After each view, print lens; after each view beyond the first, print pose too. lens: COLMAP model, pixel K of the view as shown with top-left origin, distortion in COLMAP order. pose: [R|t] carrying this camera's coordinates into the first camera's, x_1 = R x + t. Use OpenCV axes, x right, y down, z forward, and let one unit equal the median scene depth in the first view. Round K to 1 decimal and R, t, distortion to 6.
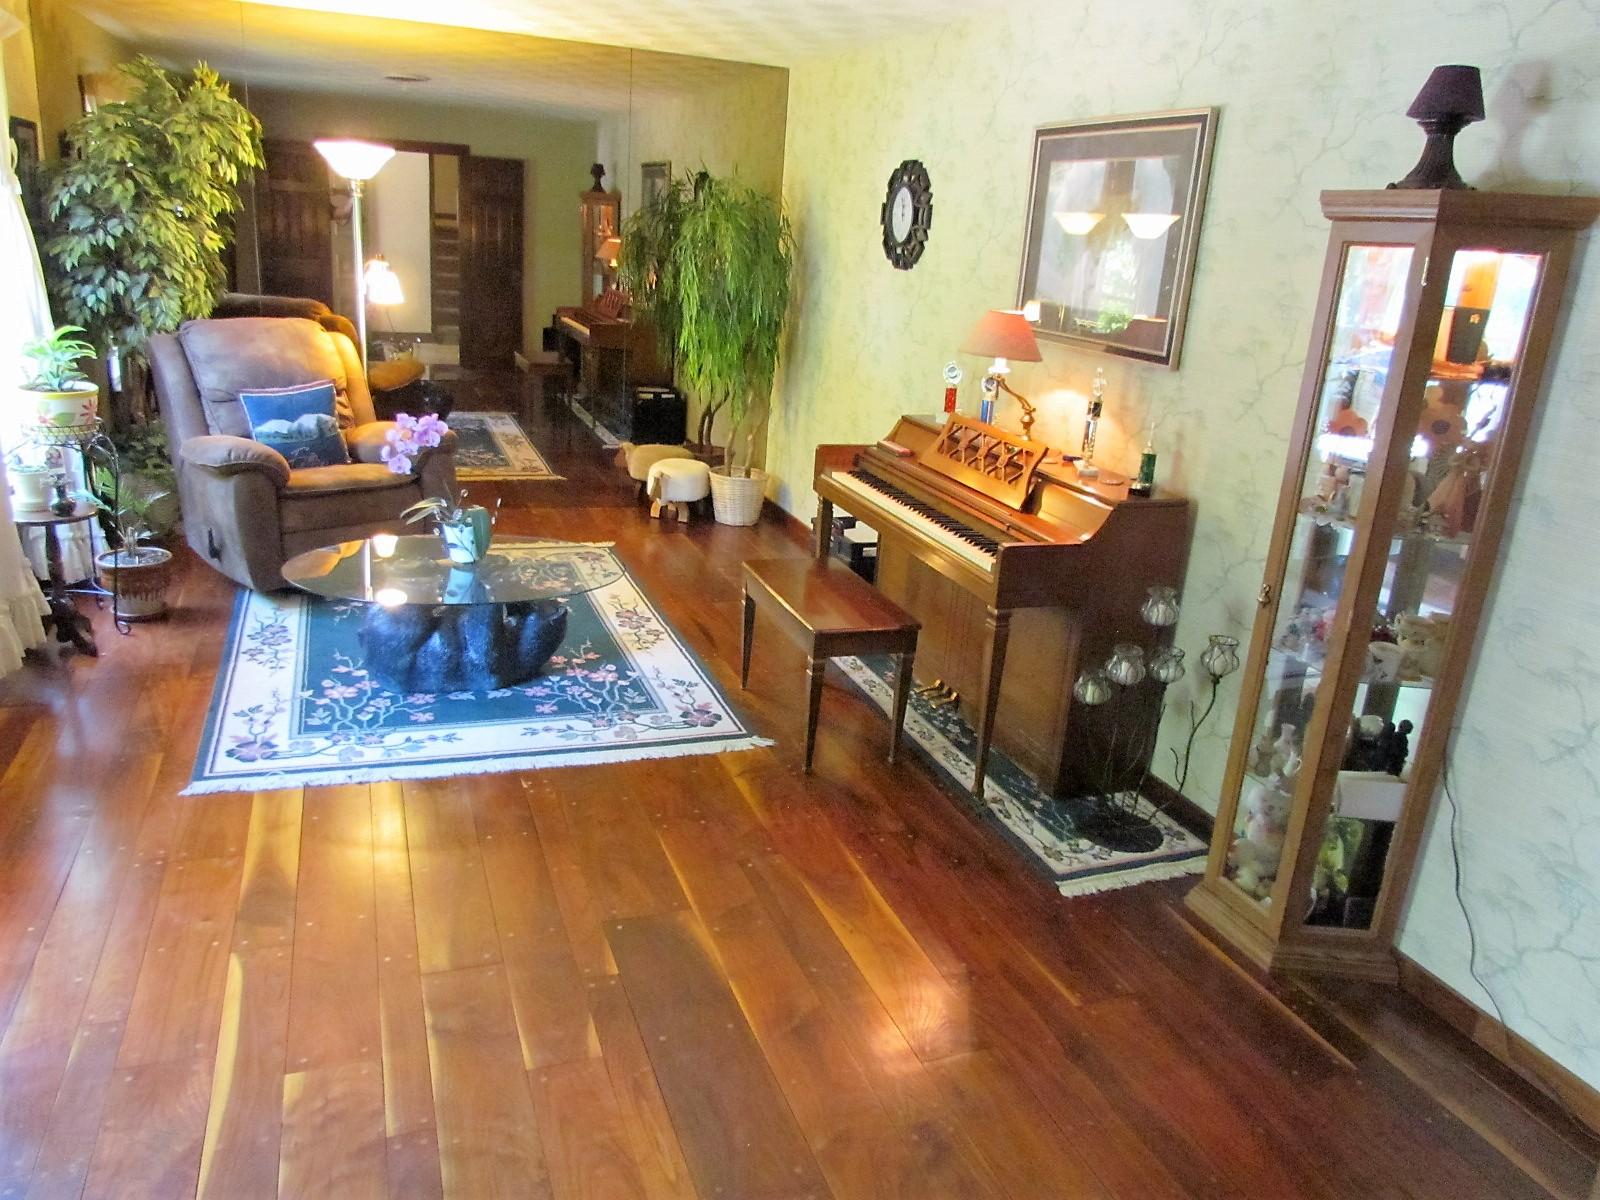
lens RADIAL K [[1138.4, 0, 797.4], [0, 1138.4, 597.2], [0, 0, 1]] dist [-0.024141, 0.004222]
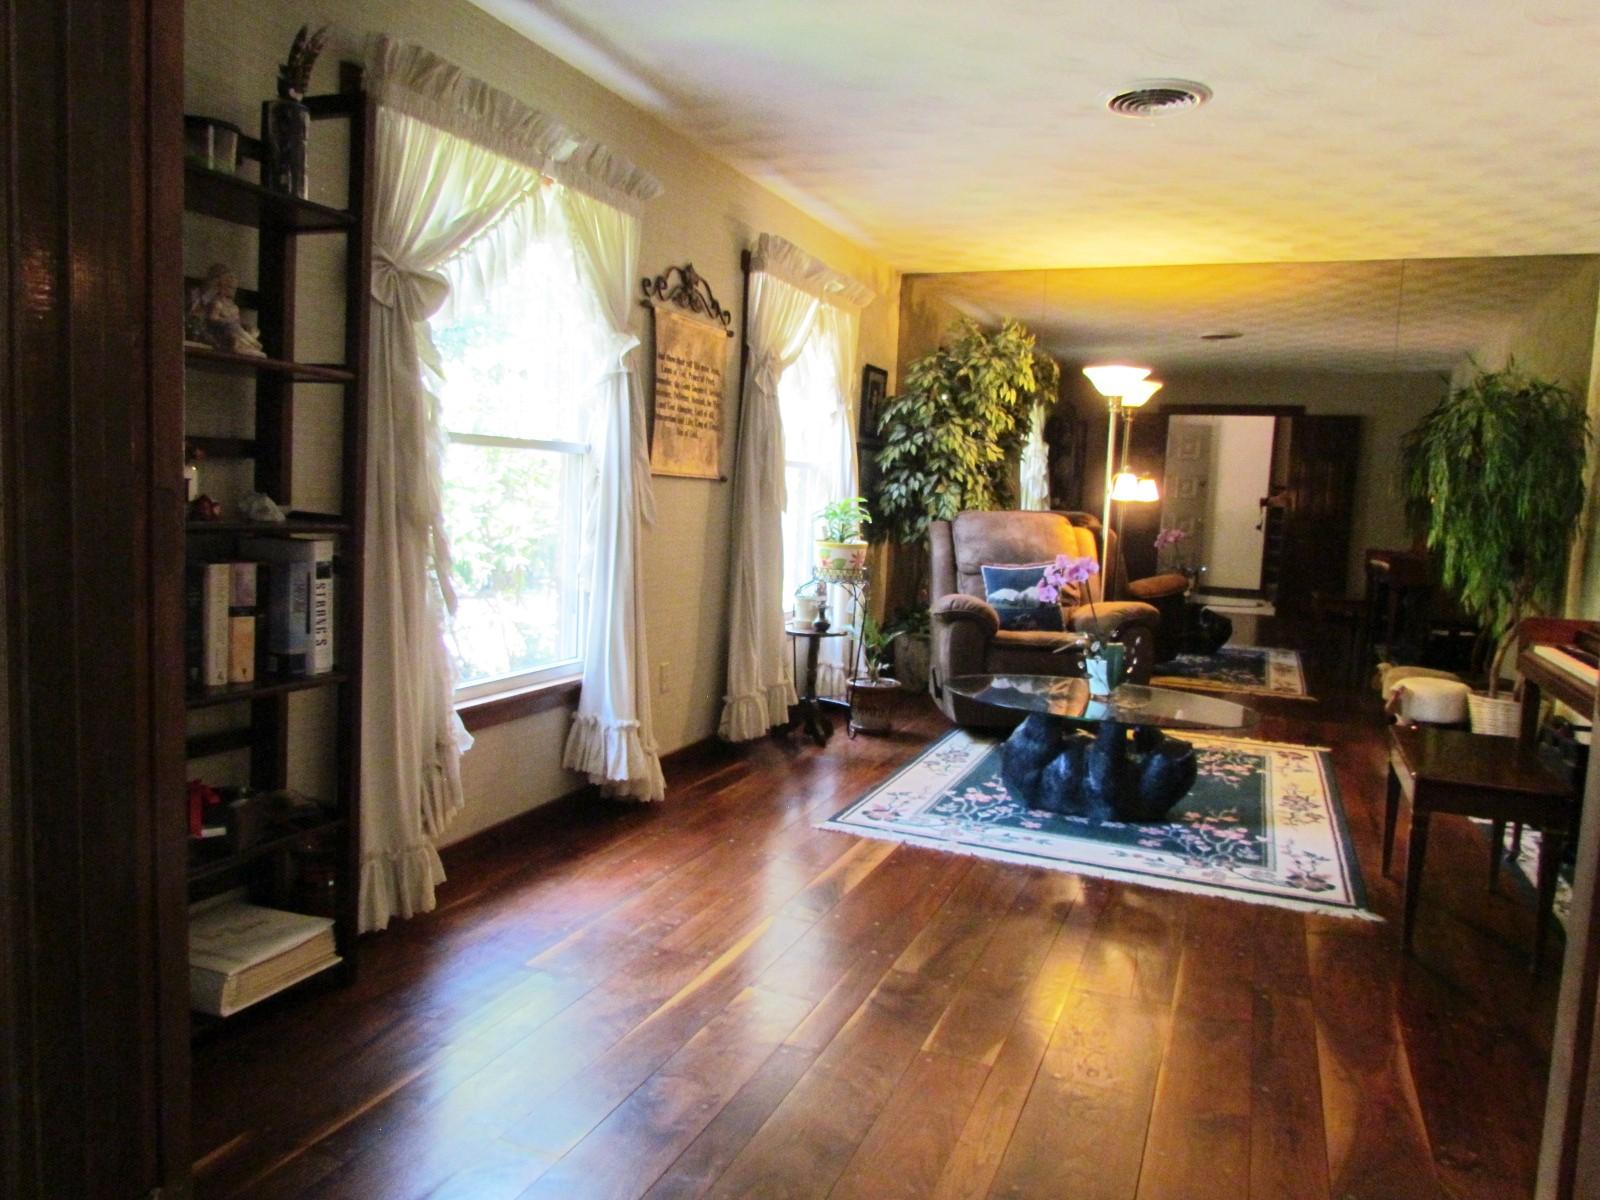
lens RADIAL K [[1138.4, 0, 797.1], [0, 1138.4, 597.1], [0, 0, 1]] dist [-0.024141, 0.004222]
pose [[0.736856, 0.028836, -0.675434, 0.193175], [-0.199023, 0.964068, -0.175964, 0.113113], [0.646090, 0.264087, 0.716118, 0.030426]]
